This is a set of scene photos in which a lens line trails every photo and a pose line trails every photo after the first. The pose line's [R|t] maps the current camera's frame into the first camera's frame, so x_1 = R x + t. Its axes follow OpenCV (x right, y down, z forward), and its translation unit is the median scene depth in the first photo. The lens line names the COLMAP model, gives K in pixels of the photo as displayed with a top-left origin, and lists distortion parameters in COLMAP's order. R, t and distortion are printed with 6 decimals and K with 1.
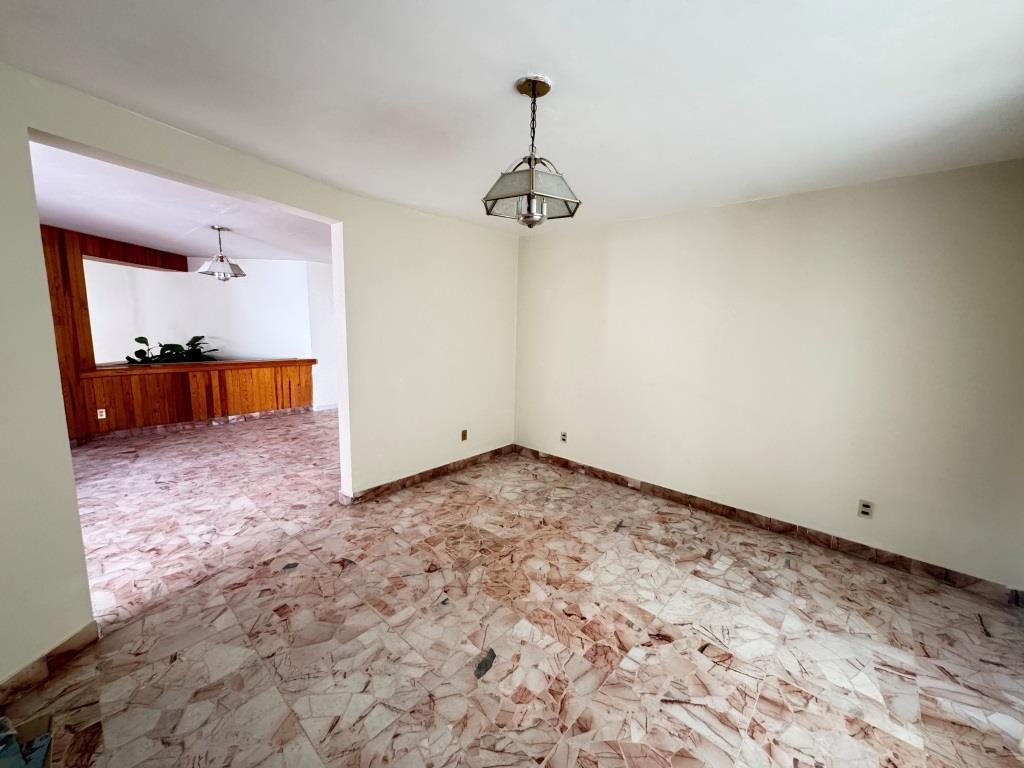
lens RADIAL K [[406.7, 0, 511.8], [0, 406.7, 382.9], [0, 0, 1]] dist [-0.002104, 0.000248]
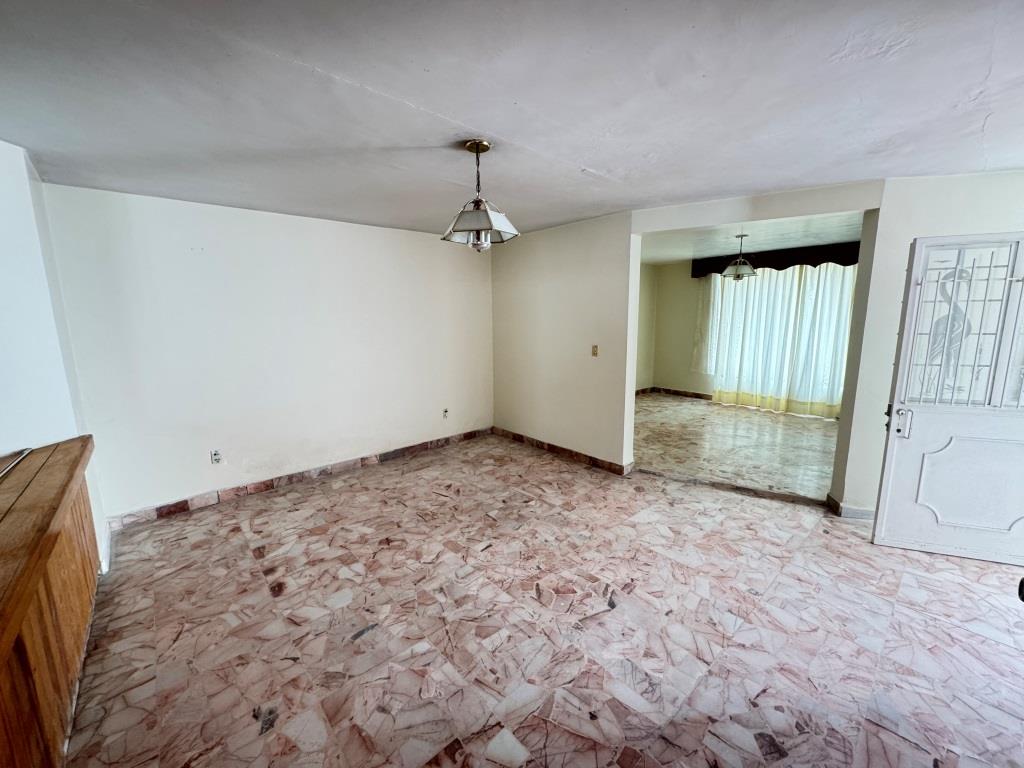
lens RADIAL K [[406.7, 0, 511.8], [0, 406.7, 382.9], [0, 0, 1]] dist [-0.002104, 0.000248]
pose [[0.111370, -0.185939, 0.976229, -1.574814], [0.157993, 0.973159, 0.167330, -0.208892], [-0.981140, 0.135602, 0.137758, 1.147682]]
